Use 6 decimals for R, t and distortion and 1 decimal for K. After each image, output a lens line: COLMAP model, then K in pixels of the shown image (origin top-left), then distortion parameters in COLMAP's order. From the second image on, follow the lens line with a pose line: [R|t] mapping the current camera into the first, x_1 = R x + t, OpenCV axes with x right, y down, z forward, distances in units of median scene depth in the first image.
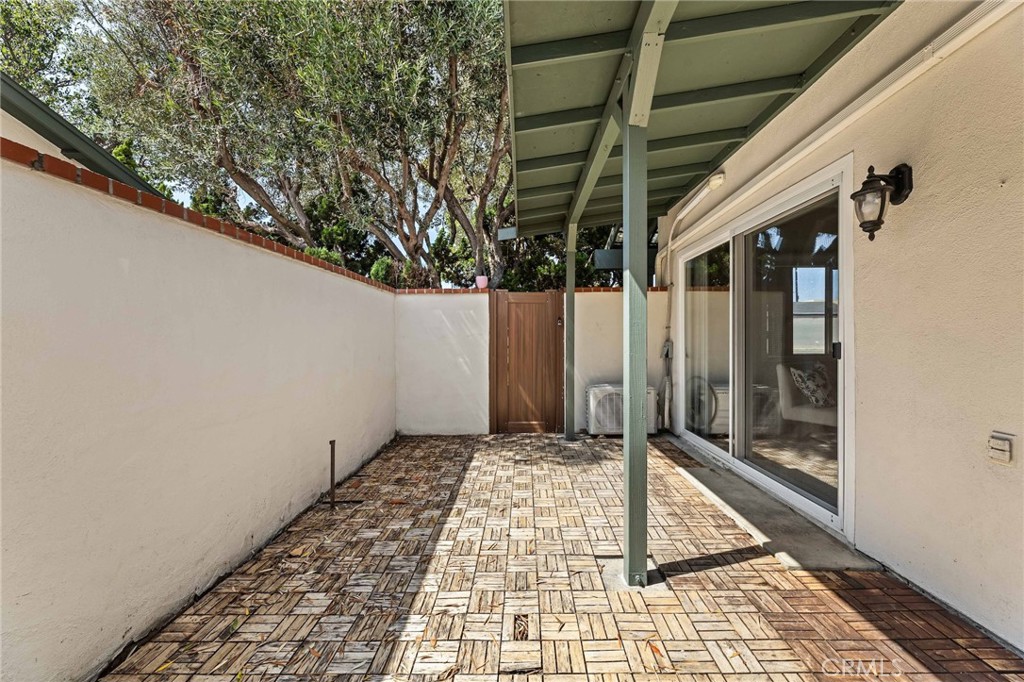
lens RADIAL K [[403.6, 0, 516.2], [0, 403.6, 341.4], [0, 0, 1]] dist [-0.001085, -0.000128]
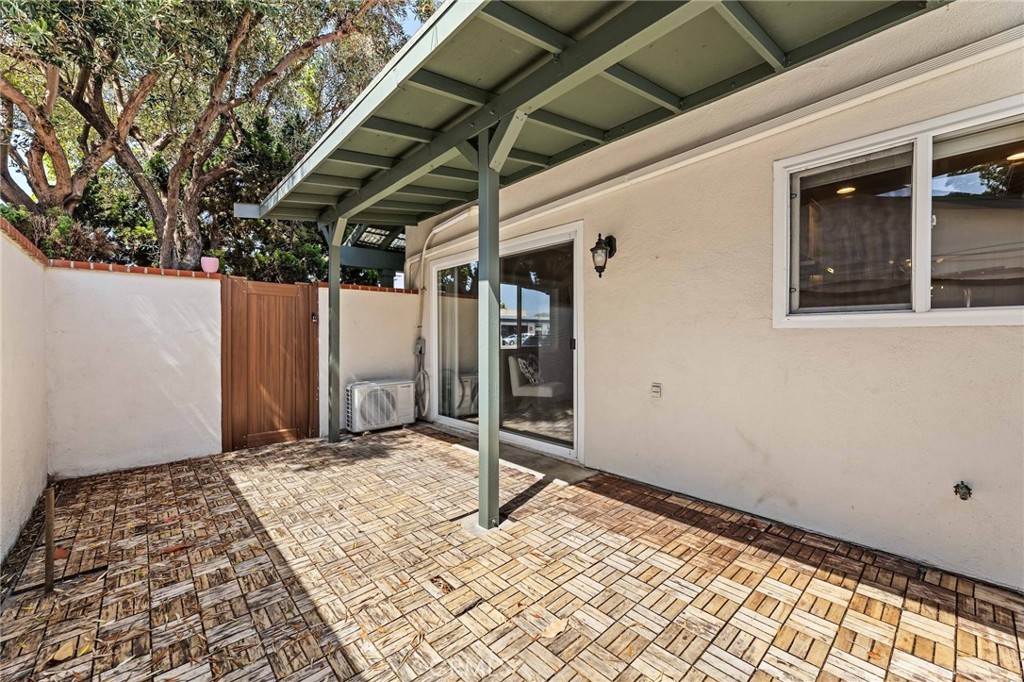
lens RADIAL K [[403.6, 0, 514.2], [0, 403.6, 340.4], [0, 0, 1]] dist [-0.001085, -0.000128]
pose [[0.729851, 0.000019, 0.683606, -0.416250], [0.001164, 0.999999, -0.001271, 0.009733], [-0.683605, 0.001723, 0.729850, 0.013569]]
